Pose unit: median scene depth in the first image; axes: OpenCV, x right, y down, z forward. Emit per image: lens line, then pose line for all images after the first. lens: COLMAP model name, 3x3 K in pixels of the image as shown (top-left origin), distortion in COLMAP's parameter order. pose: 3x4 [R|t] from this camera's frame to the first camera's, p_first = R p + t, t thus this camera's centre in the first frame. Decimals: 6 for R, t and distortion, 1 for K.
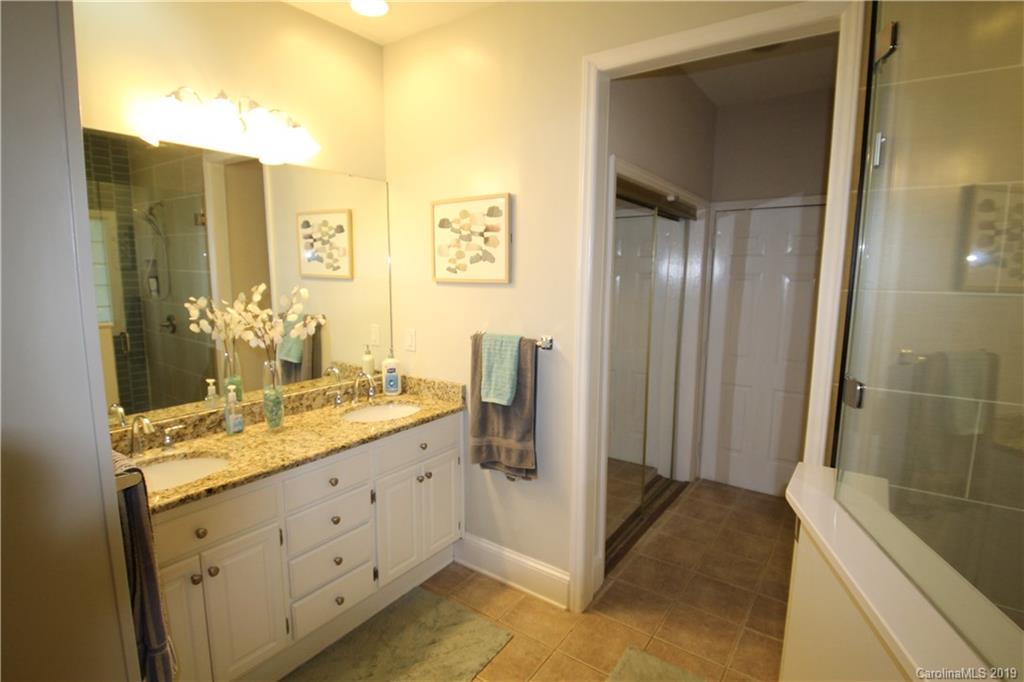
lens RADIAL K [[501.2, 0, 512.0], [0, 501.2, 341.0], [0, 0, 1]] dist [0.039992, -0.056048]
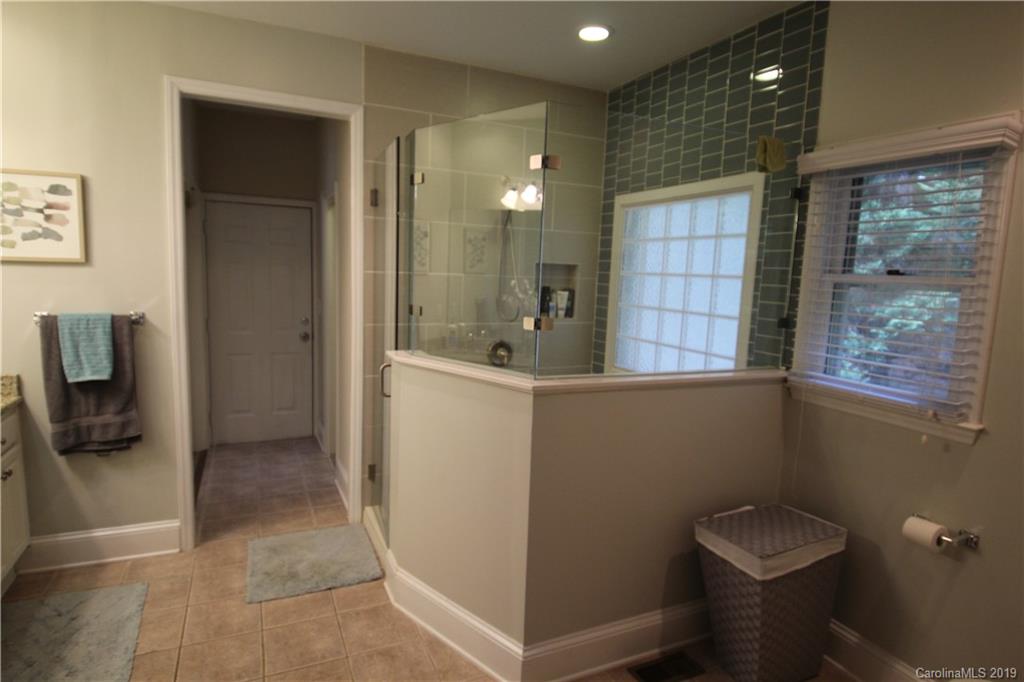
lens RADIAL K [[569.6, 0, 512.0], [0, 569.6, 341.0], [0, 0, 1]] dist [0.050574, -0.054200]
pose [[0.496449, -0.093277, 0.863040, -0.591130], [0.085569, 0.994626, 0.058277, 0.047912], [-0.863838, 0.044918, 0.501763, -0.317675]]
